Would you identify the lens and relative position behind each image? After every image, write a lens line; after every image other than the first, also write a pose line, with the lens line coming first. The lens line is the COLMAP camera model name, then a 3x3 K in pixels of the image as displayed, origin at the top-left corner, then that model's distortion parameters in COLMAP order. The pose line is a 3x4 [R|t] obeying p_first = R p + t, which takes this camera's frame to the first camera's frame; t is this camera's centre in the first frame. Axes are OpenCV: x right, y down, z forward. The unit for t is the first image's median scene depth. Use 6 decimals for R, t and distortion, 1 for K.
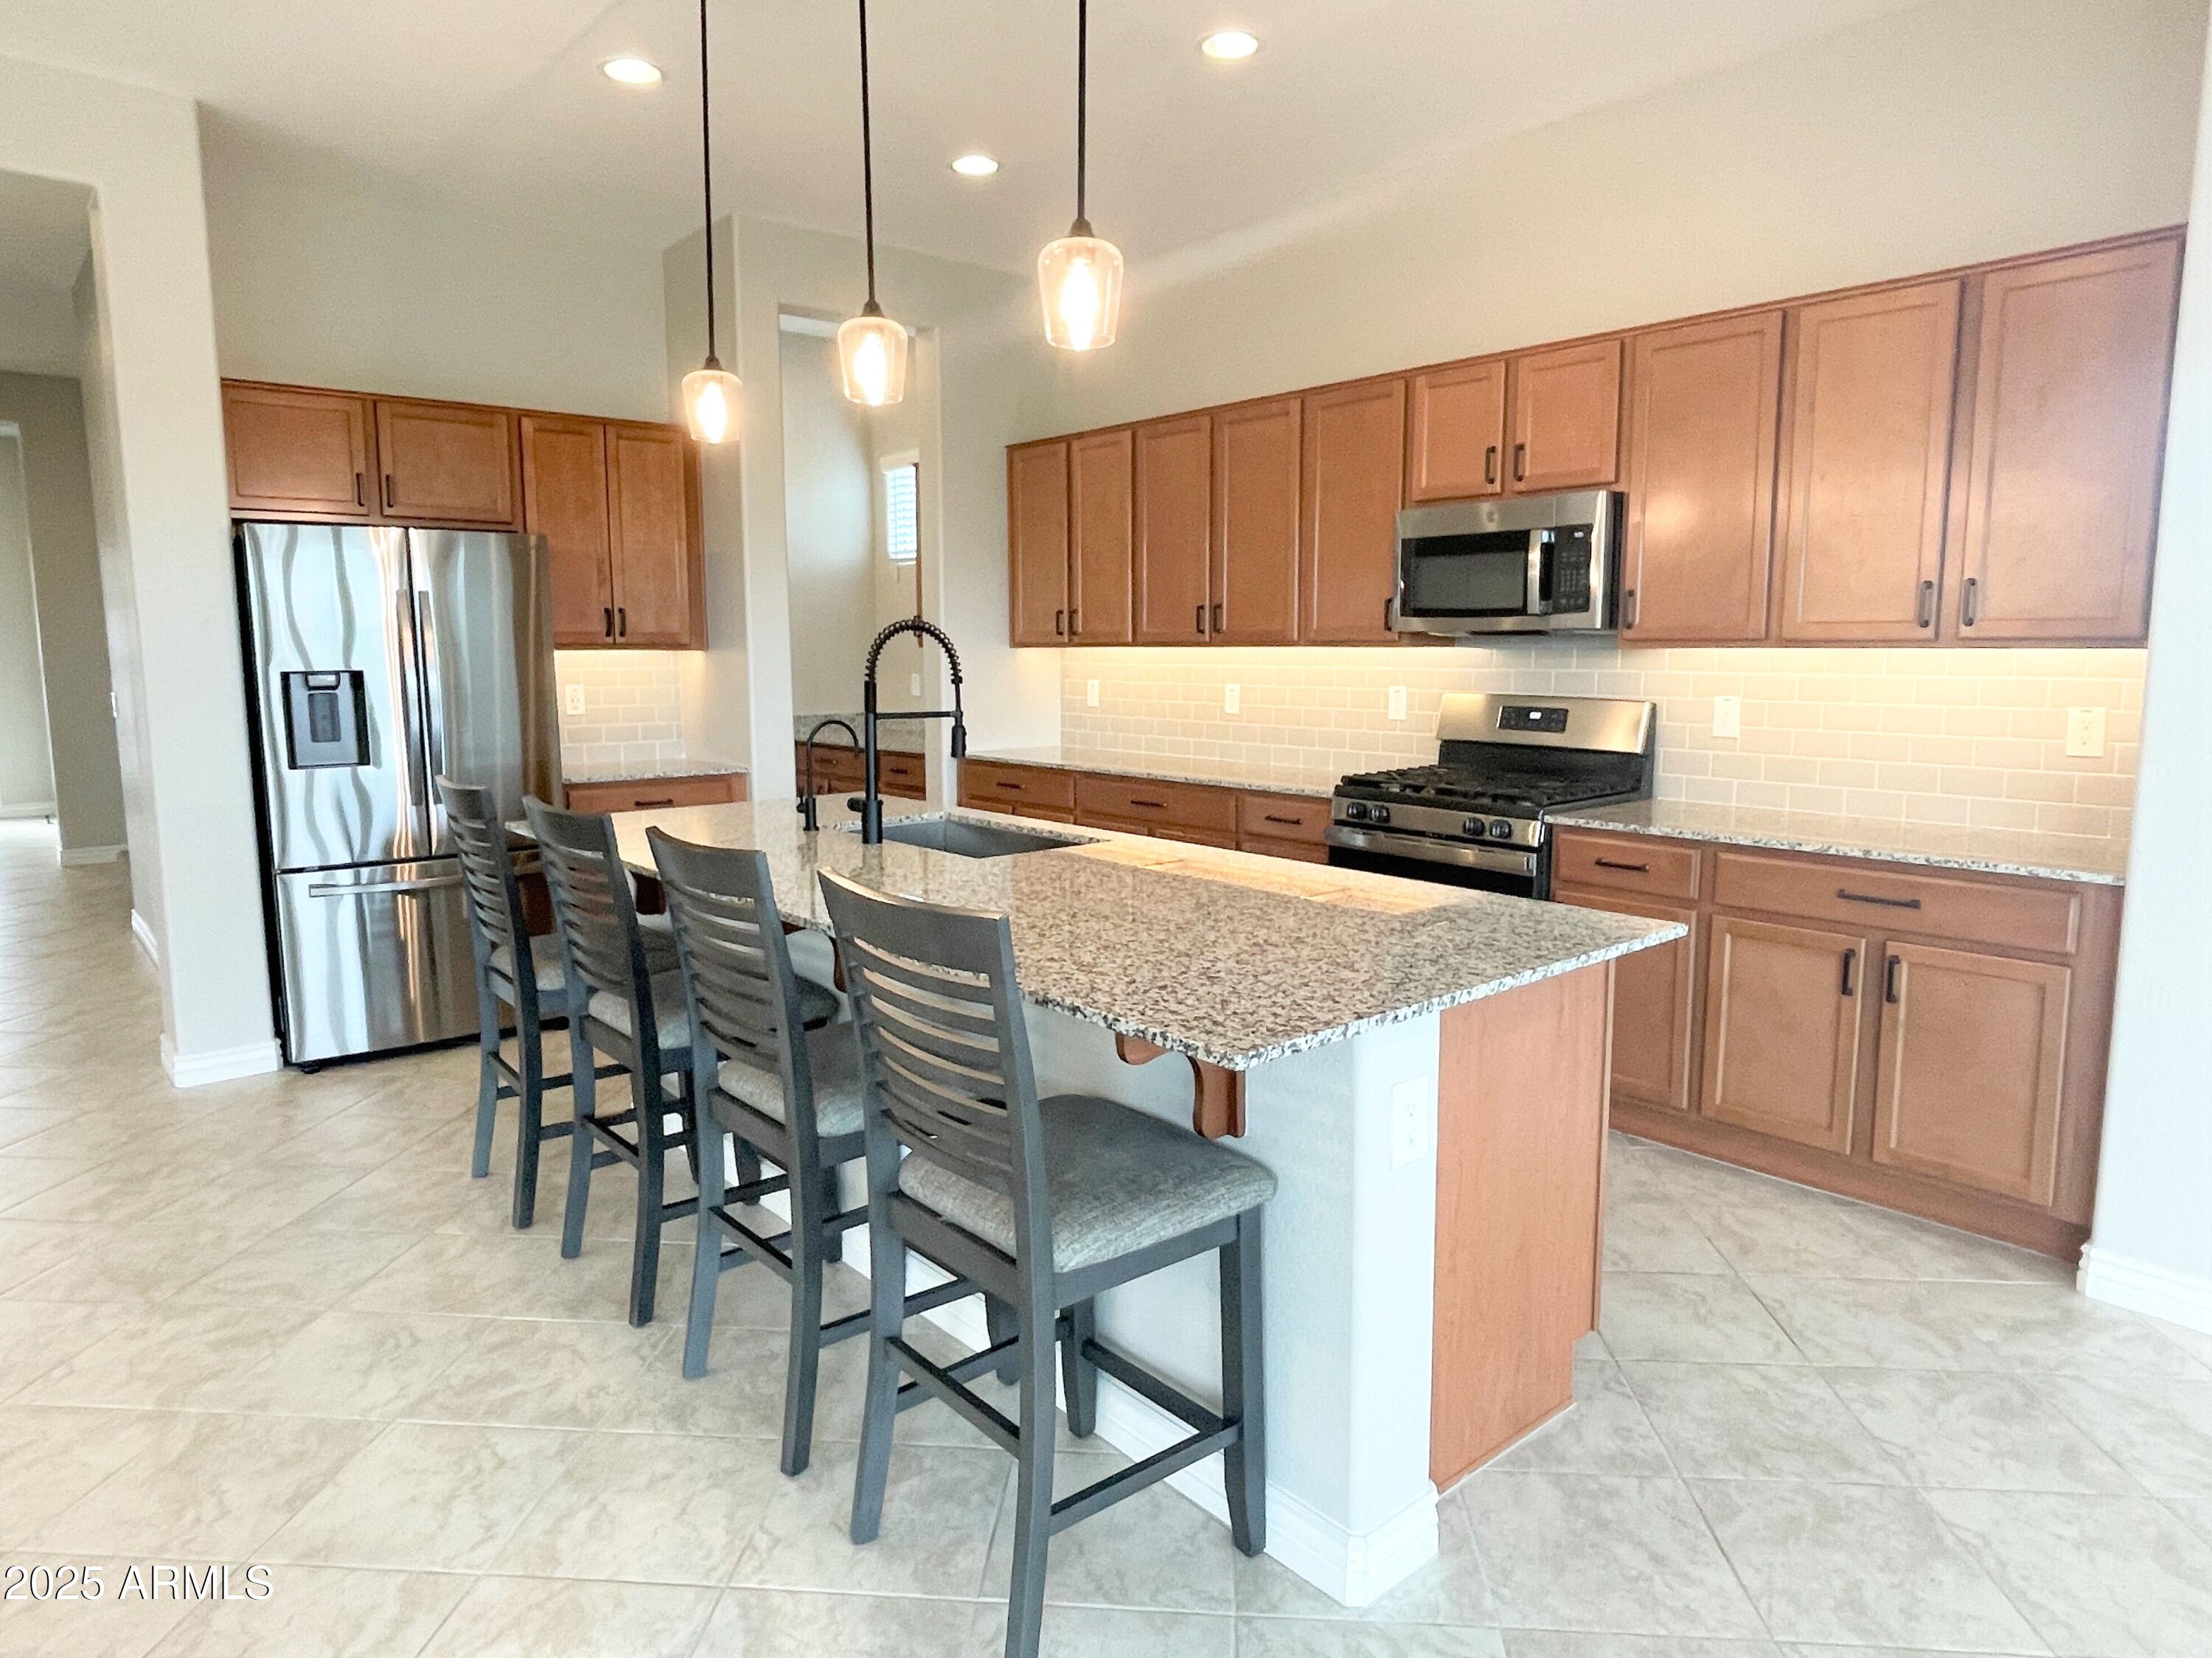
lens RADIAL K [[1389.3, 0, 1142.2], [0, 1389.3, 831.1], [0, 0, 1]] dist [0.002209, -0.001656]
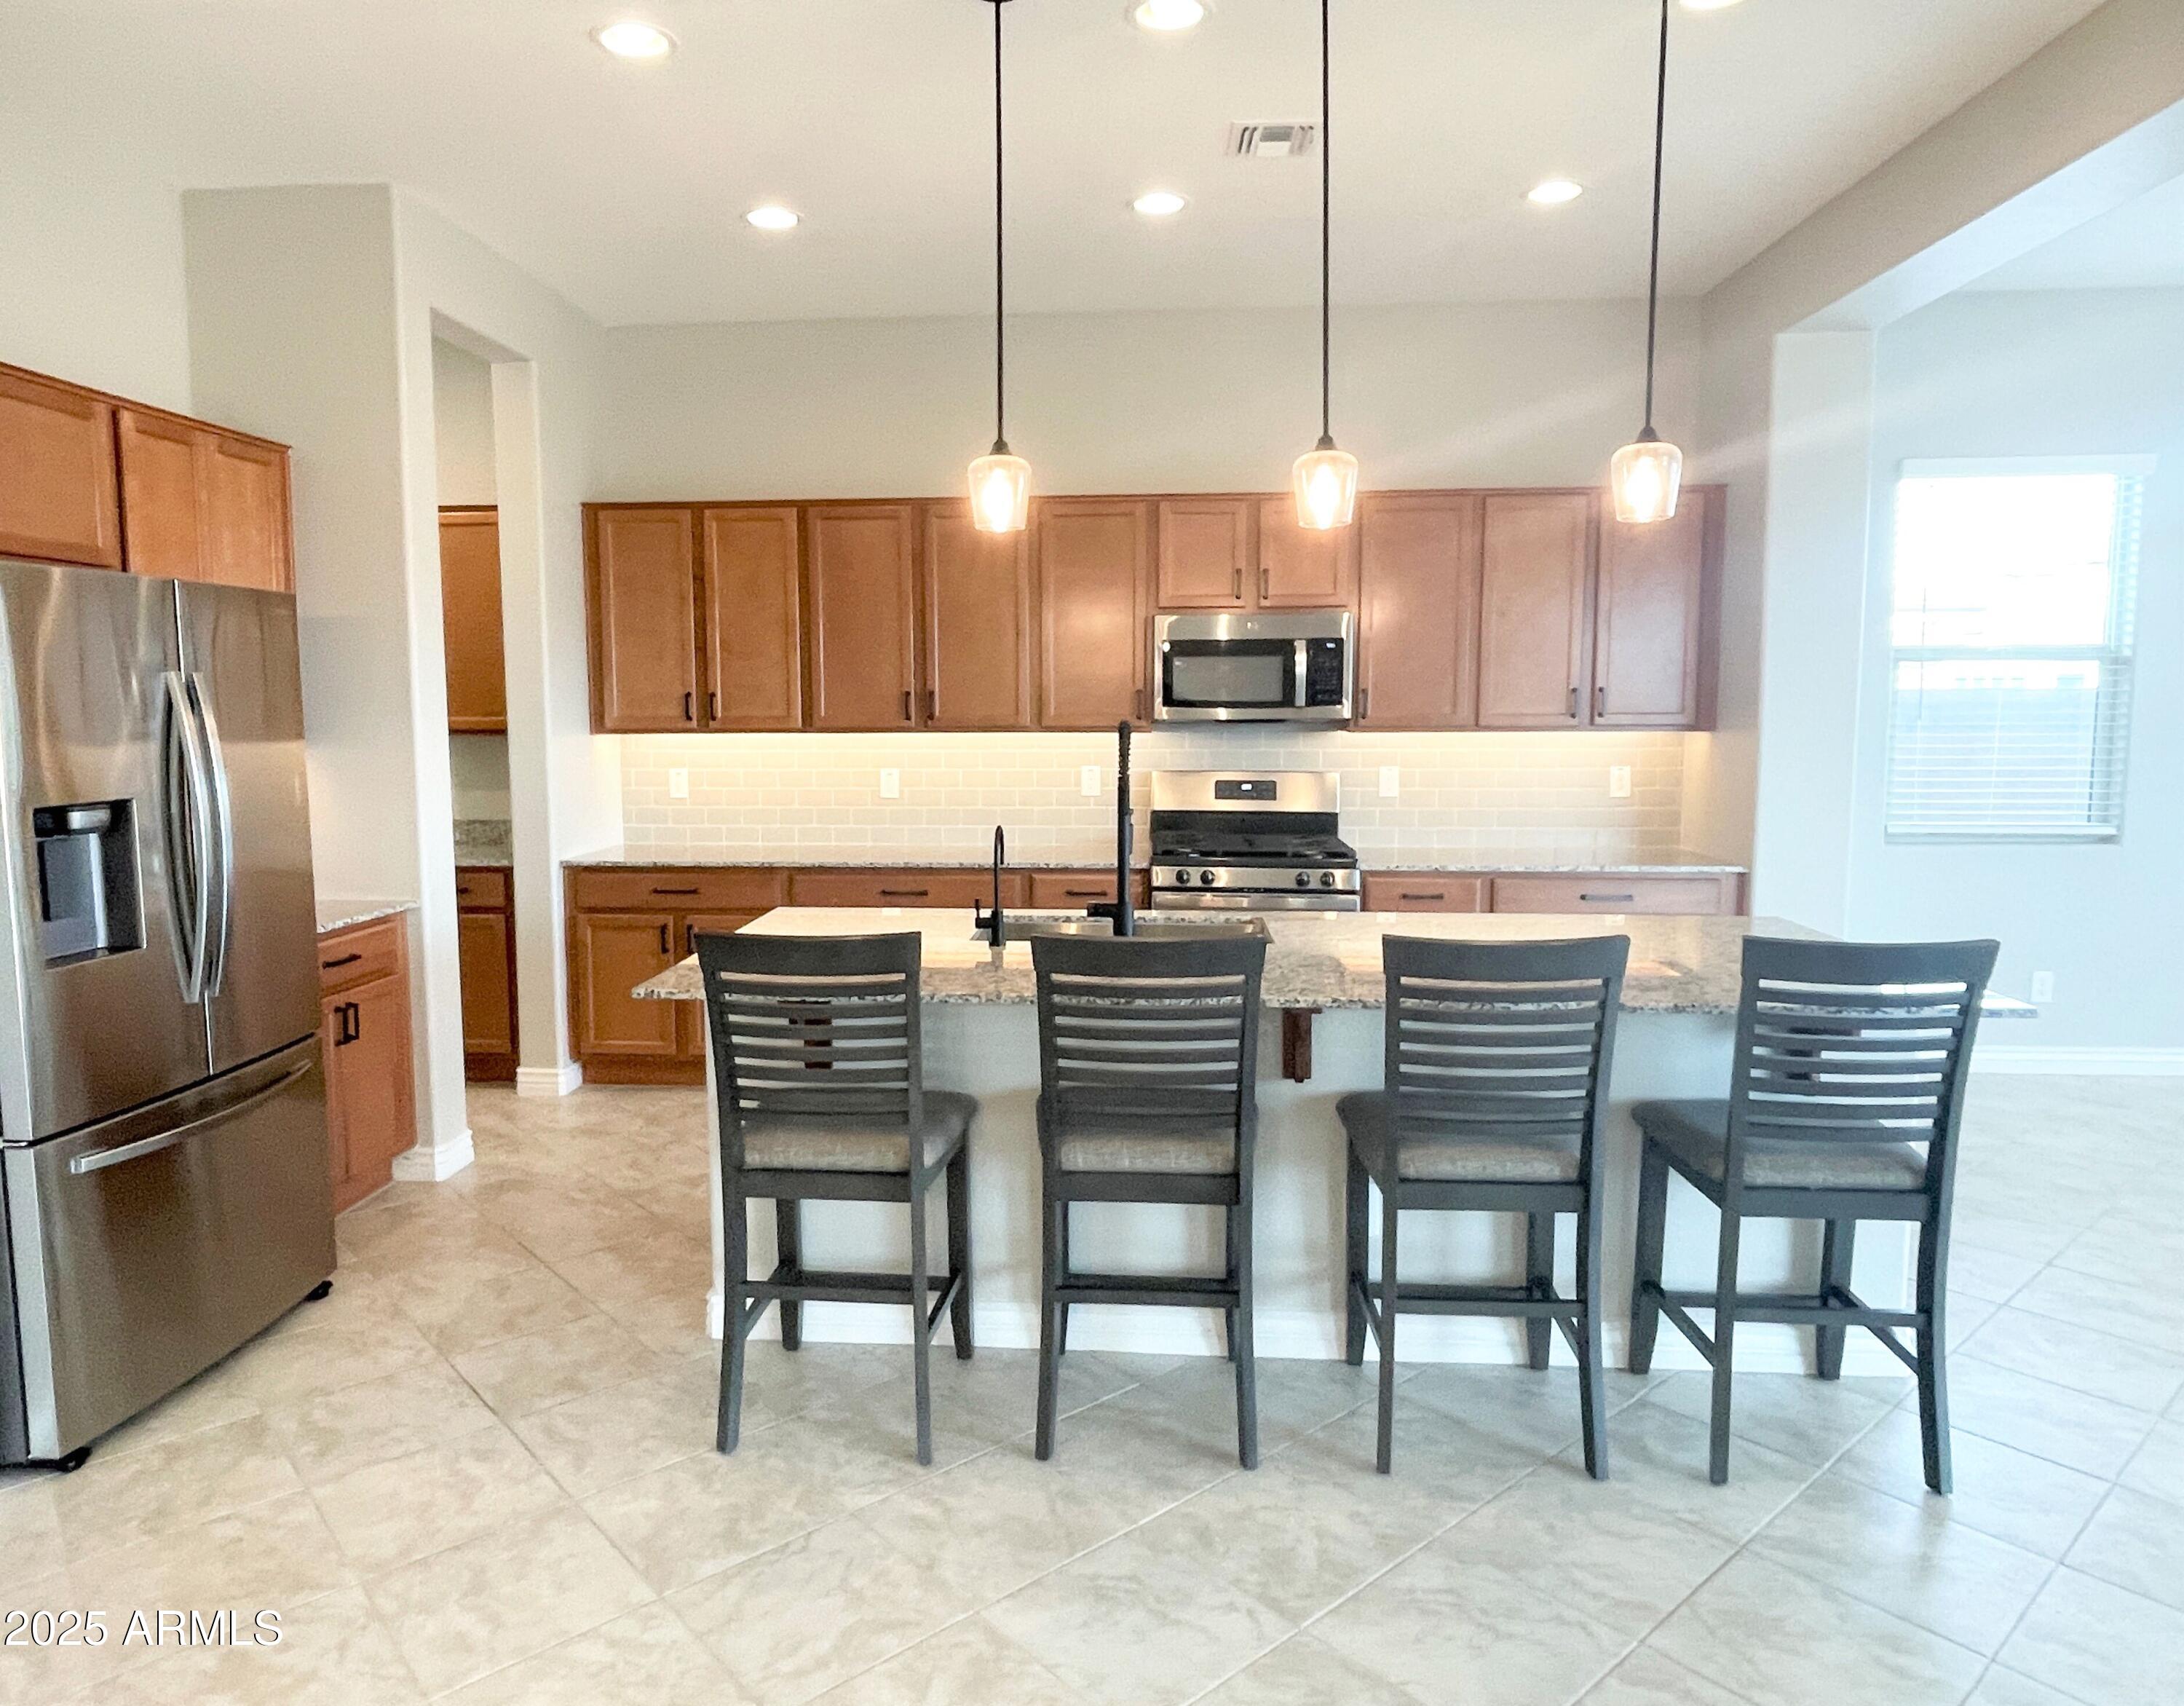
lens RADIAL K [[1383.1, 0, 1092.0], [0, 1383.1, 853.0], [0, 0, 1]] dist [0.003904, -0.001745]
pose [[0.697931, -0.078569, 0.711842, -0.760328], [0.098467, 0.995052, 0.013286, -0.060953], [-0.709363, 0.060820, 0.702214, 0.271406]]
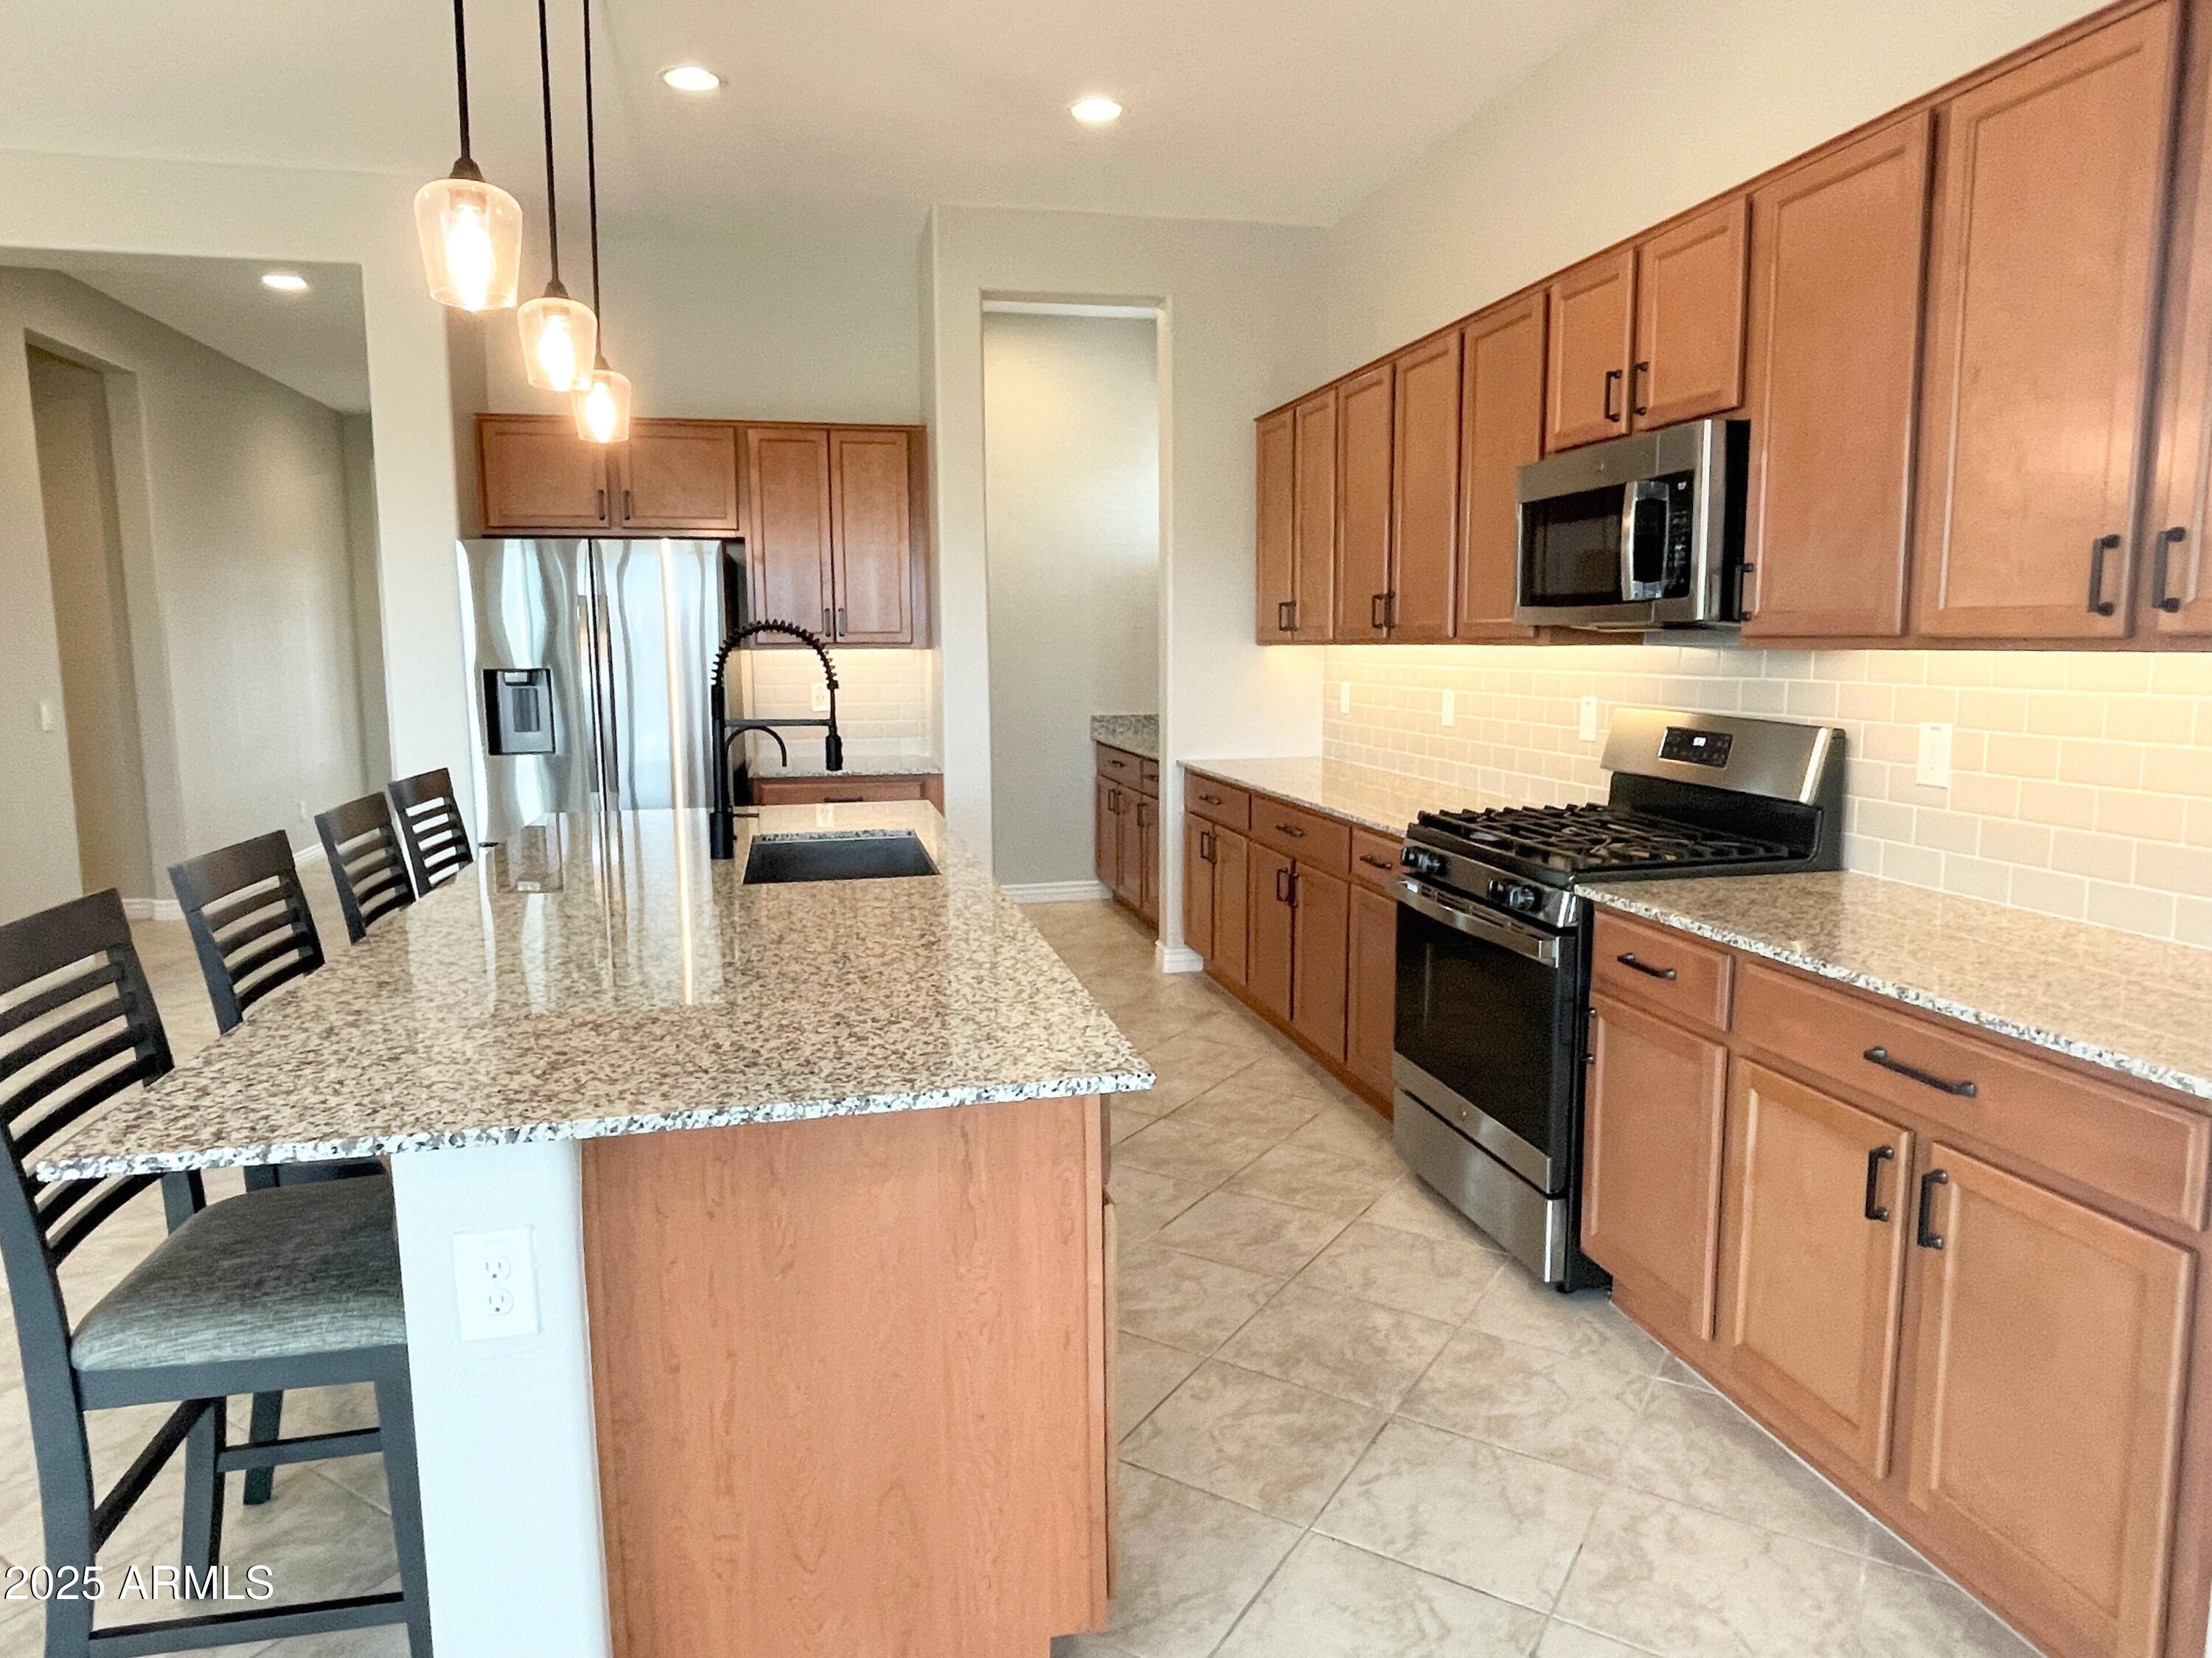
lens RADIAL K [[1433.1, 0, 1106.0], [0, 1433.1, 829.0], [0, 0, 1]] dist [-0.008219, 0.002685]
pose [[0.872385, 0.061275, -0.484964, 0.418258], [-0.060913, 0.998006, 0.016522, -0.035782], [0.485009, 0.015127, 0.874378, 0.234458]]
